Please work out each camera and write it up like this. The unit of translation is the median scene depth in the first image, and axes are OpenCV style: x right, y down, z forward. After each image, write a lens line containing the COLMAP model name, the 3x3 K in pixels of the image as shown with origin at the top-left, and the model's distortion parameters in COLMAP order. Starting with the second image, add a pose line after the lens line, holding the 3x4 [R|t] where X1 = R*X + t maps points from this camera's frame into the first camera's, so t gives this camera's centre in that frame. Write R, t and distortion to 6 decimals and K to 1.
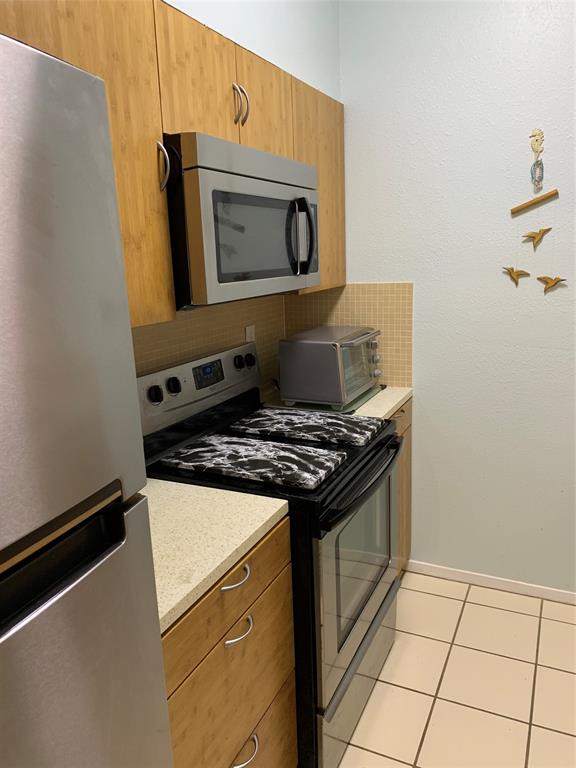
lens RADIAL K [[588.4, 0, 287.0], [0, 588.4, 381.2], [0, 0, 1]] dist [0.027668, -0.028748]
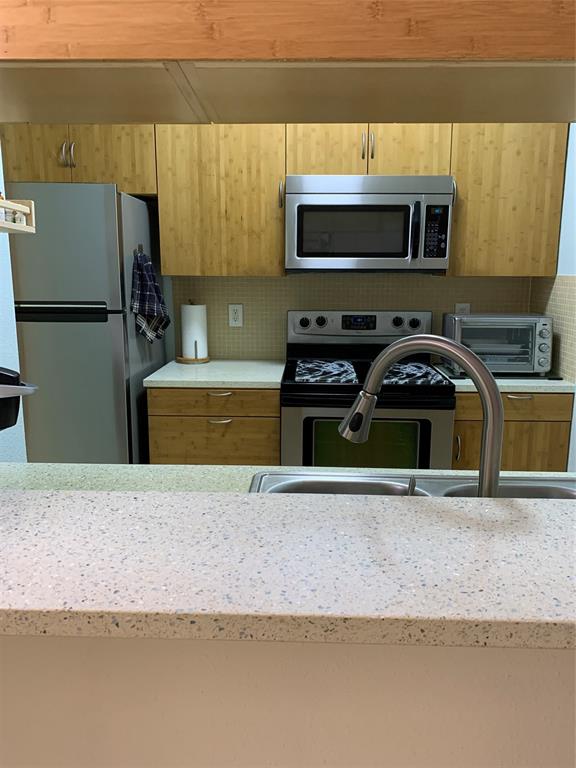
lens RADIAL K [[588.4, 0, 286.0], [0, 588.4, 383.7], [0, 0, 1]] dist [0.027668, -0.028748]
pose [[0.389720, 0.211124, -0.896407, 1.394511], [-0.216443, 0.967101, 0.133674, -0.025181], [0.895137, 0.141925, 0.422595, 0.246027]]
